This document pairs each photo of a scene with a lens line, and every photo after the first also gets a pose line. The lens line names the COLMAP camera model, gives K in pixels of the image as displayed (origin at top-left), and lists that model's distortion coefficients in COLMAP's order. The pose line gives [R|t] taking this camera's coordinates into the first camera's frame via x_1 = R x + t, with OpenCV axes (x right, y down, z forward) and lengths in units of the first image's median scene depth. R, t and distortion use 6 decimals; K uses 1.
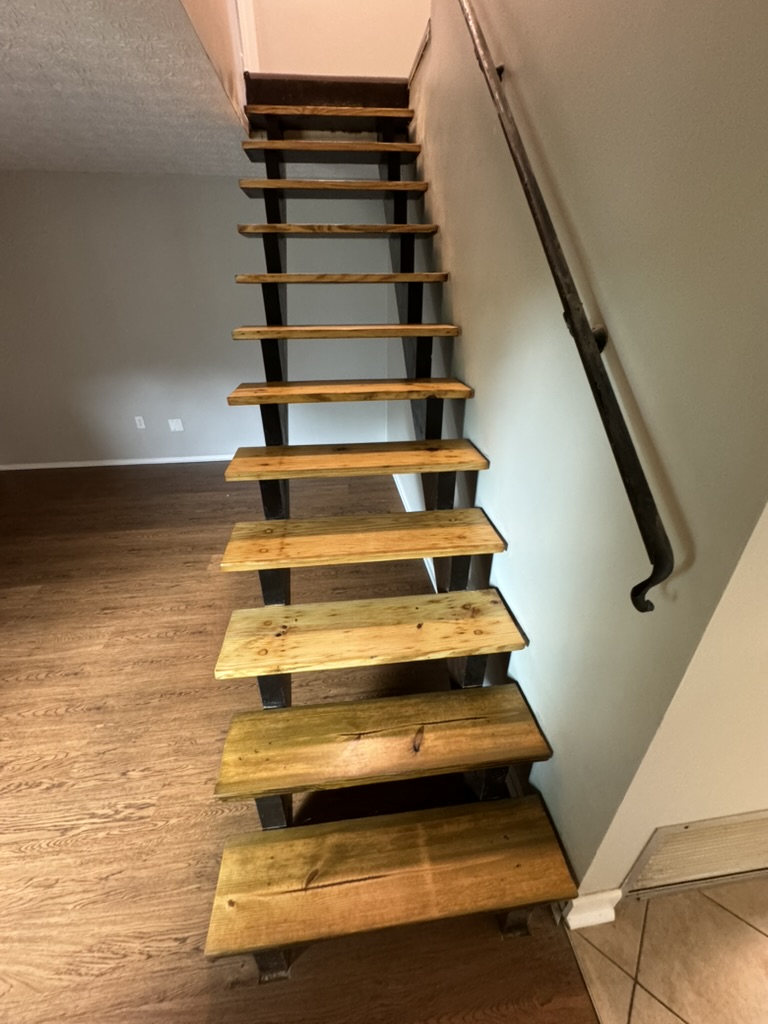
lens RADIAL K [[409.7, 0, 382.8], [0, 409.7, 512.4], [0, 0, 1]] dist [-0.002337, 0.000645]
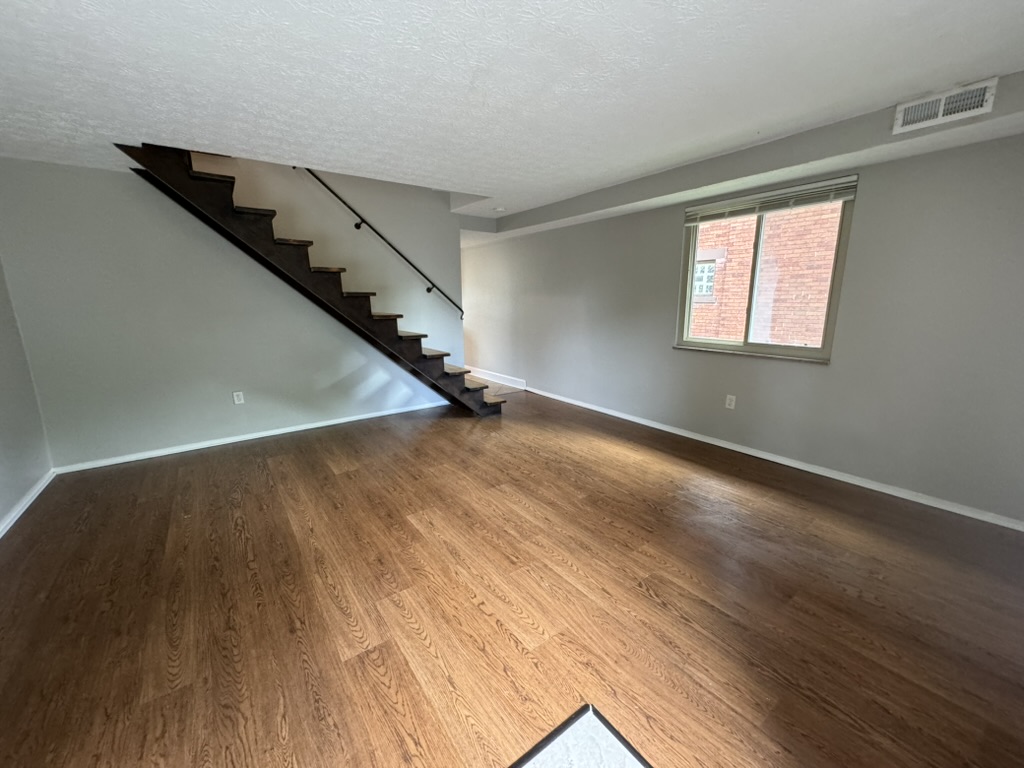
lens RADIAL K [[409.7, 0, 513.3], [0, 409.7, 385.0], [0, 0, 1]] dist [-0.002337, 0.000645]
pose [[-0.489225, -0.170878, 0.855254, -1.872354], [0.425491, 0.809241, 0.405075, -0.418548], [-0.761325, 0.562076, -0.323194, 0.971350]]
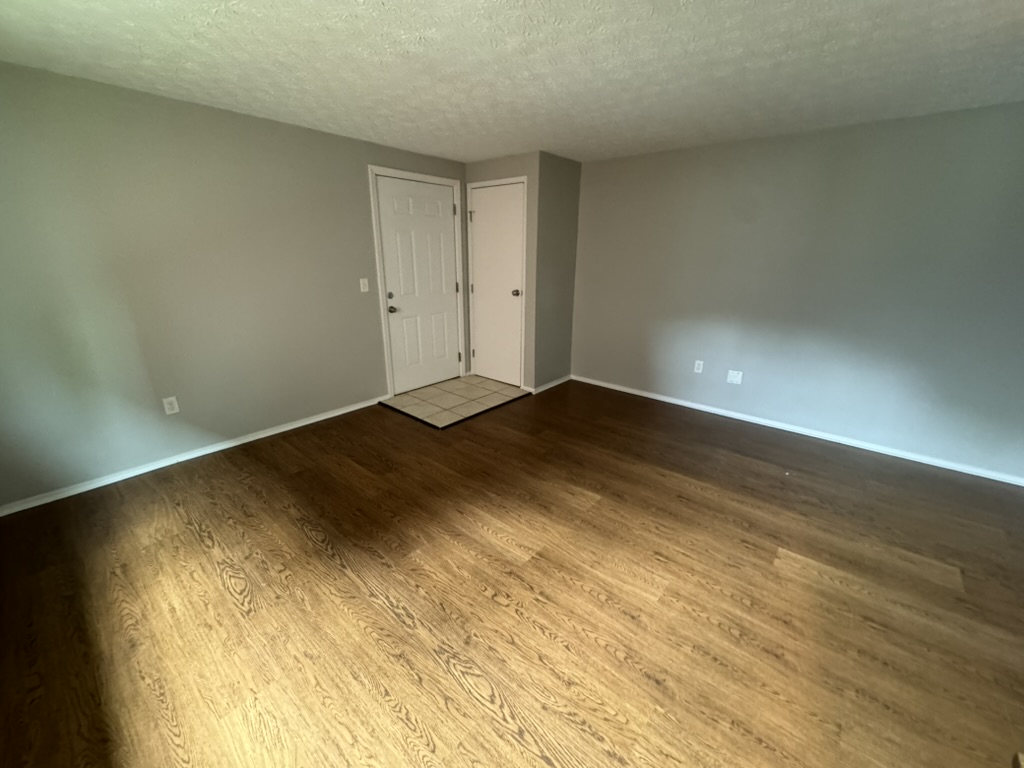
lens RADIAL K [[409.7, 0, 511.5], [0, 409.7, 385.3], [0, 0, 1]] dist [-0.002337, 0.000645]
pose [[0.676033, 0.240213, -0.696618, -0.329676], [-0.359806, 0.932620, -0.027581, 0.022606], [0.643054, 0.269293, 0.716912, 0.012632]]
